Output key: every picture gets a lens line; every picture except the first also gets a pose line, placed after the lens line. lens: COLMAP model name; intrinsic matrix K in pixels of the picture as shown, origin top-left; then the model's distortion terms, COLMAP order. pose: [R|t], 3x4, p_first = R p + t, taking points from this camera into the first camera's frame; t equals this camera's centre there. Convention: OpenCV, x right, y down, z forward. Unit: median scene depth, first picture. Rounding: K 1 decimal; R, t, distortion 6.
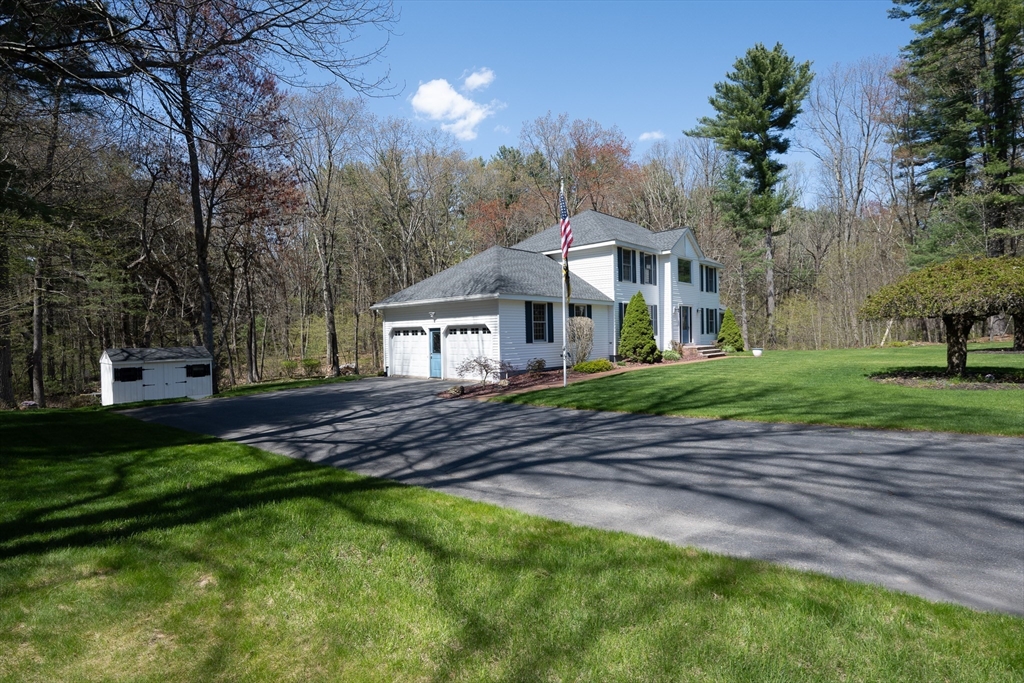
lens RADIAL K [[500.3, 0, 513.3], [0, 500.3, 342.6], [0, 0, 1]] dist [0.000518, -0.000005]
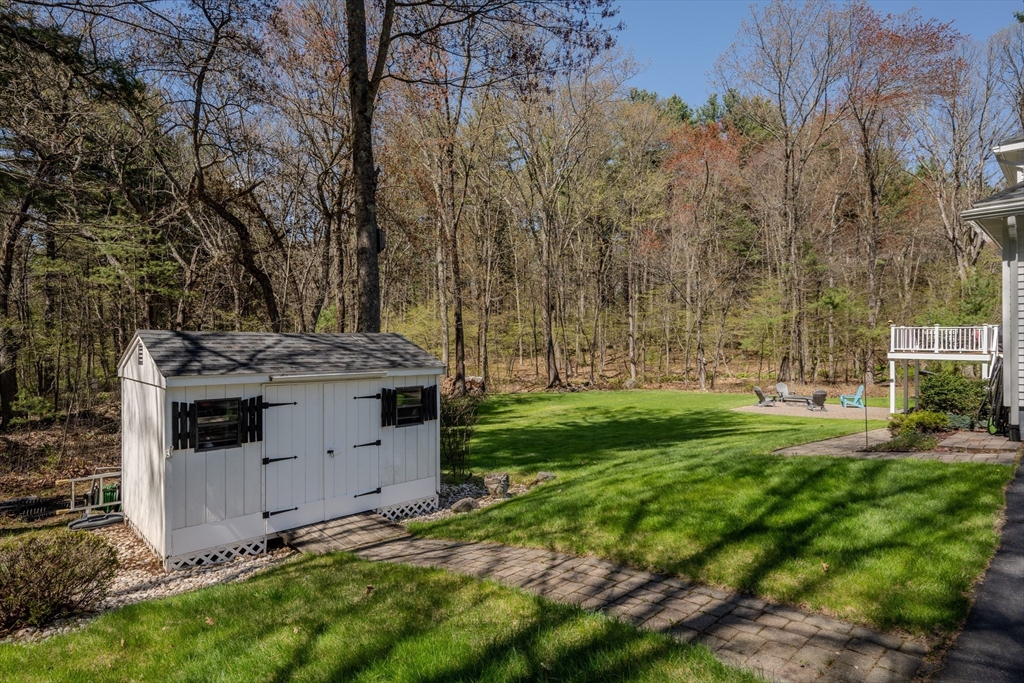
lens RADIAL K [[562.5, 0, 511.1], [0, 562.5, 343.7], [0, 0, 1]] dist [0.000210, 0.000625]
pose [[0.997108, 0.015567, -0.074386, -0.571458], [-0.016553, 0.999783, -0.012656, 0.020897], [0.074173, 0.013850, 0.997149, 0.686384]]
